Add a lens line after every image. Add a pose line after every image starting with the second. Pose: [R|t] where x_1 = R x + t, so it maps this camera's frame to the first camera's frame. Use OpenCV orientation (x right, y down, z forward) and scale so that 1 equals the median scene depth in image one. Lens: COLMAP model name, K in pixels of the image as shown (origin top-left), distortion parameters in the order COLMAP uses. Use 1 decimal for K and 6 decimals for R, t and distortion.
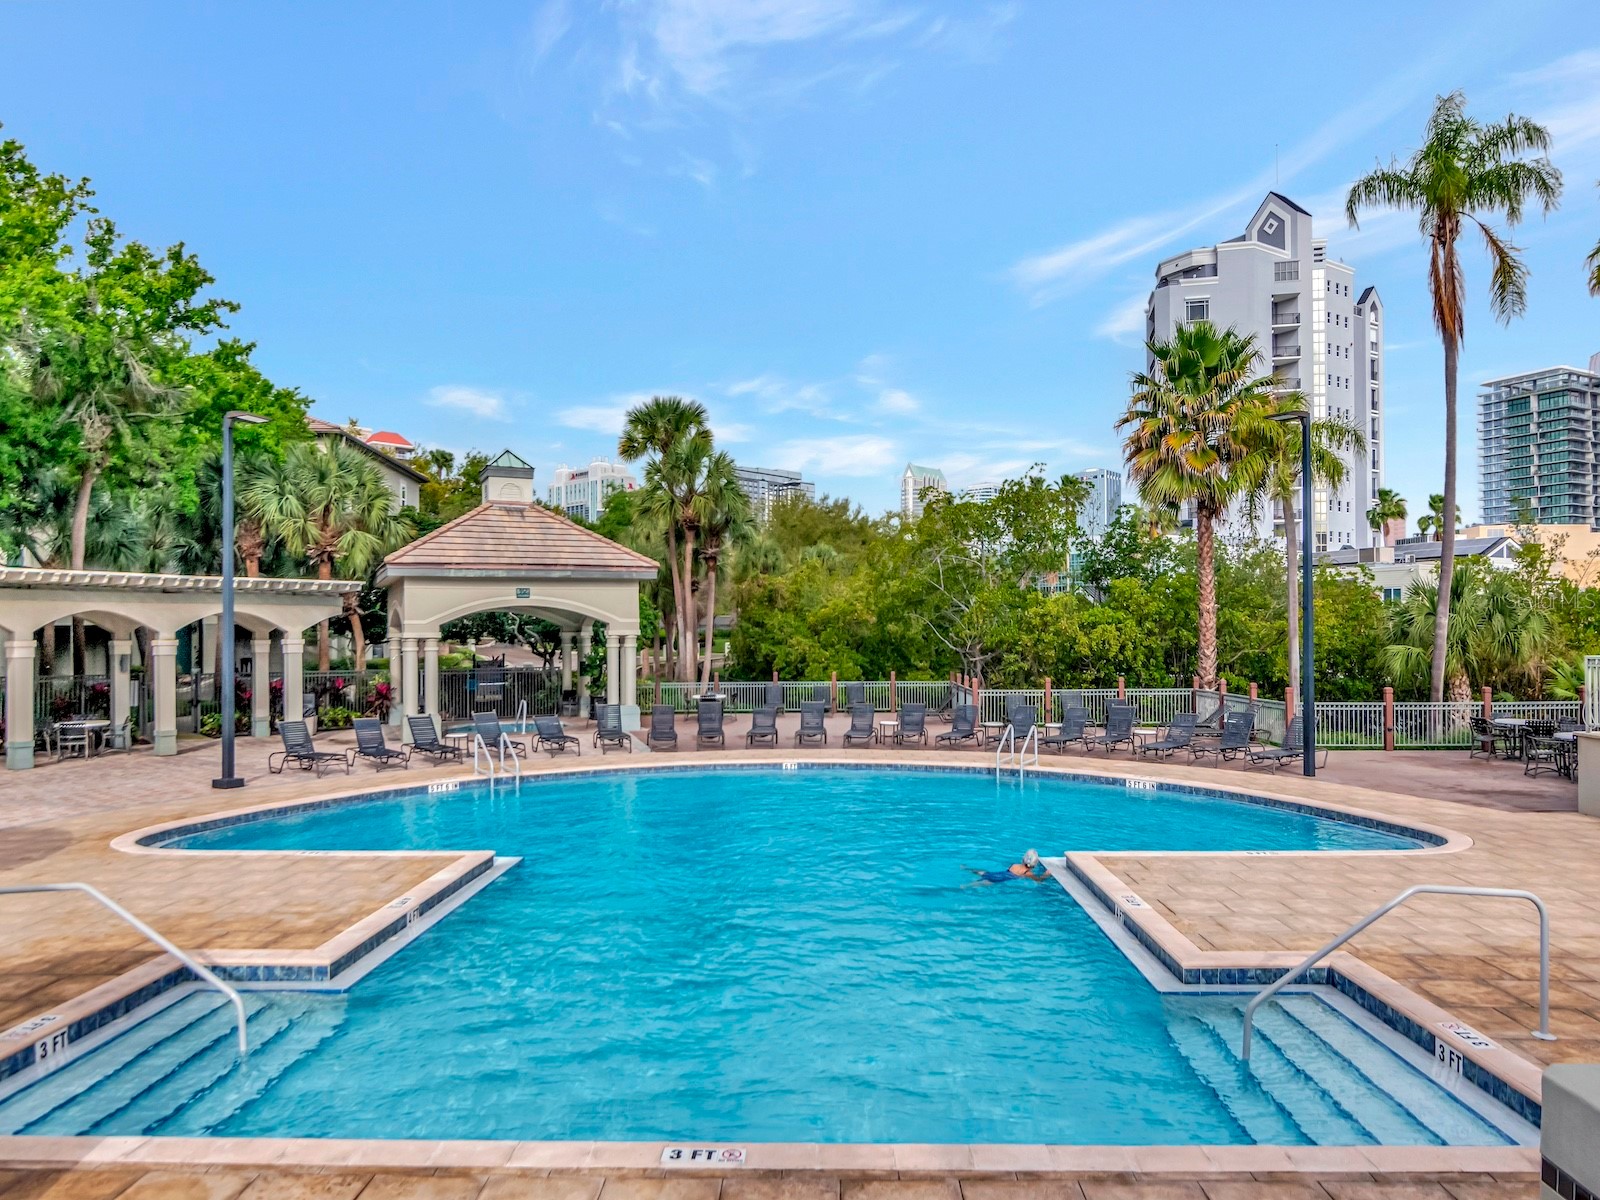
lens RADIAL K [[968.8, 0, 796.6], [0, 968.8, 635.5], [0, 0, 1]] dist [-0.008318, -0.002599]
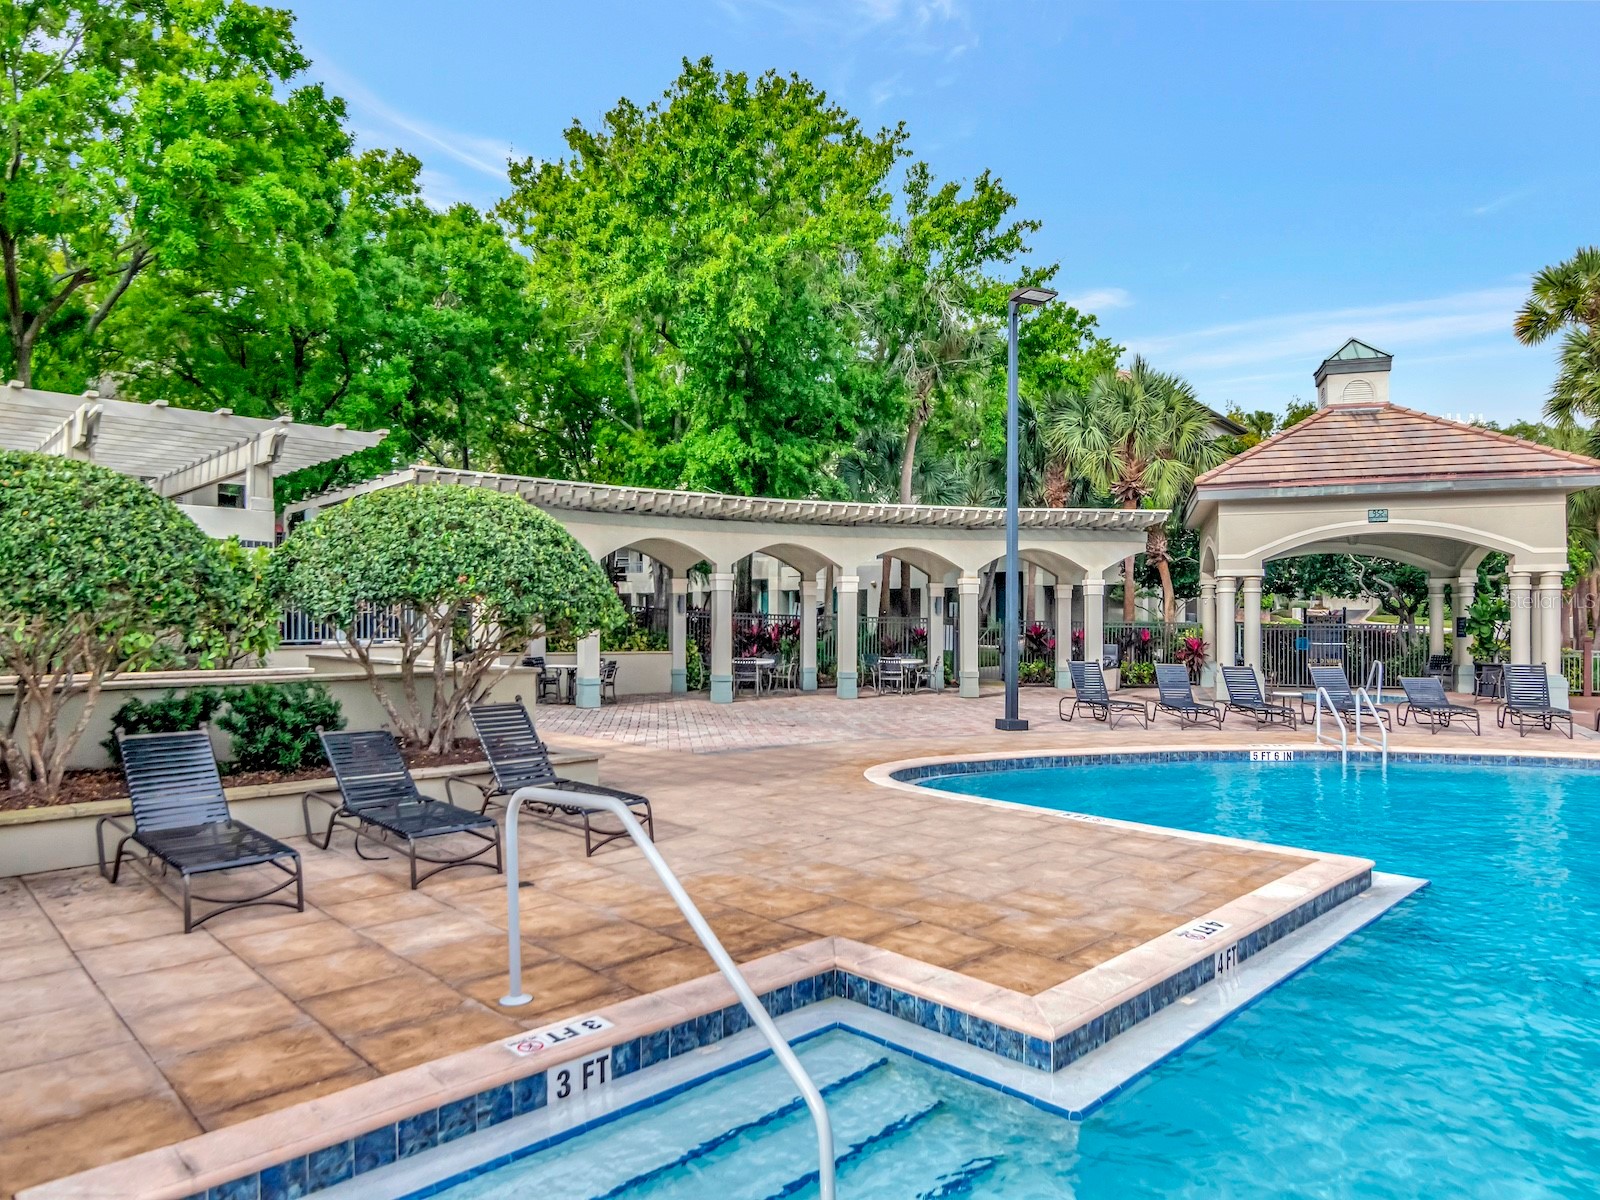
lens RADIAL K [[1018.3, 0, 799.8], [0, 1018.3, 607.6], [0, 0, 1]] dist [-0.006625, 0.005215]
pose [[0.712989, 0.001801, -0.701173, -0.058293], [-0.003154, 0.999995, -0.000639, 0.033158], [0.701169, 0.002667, 0.712991, 0.147520]]
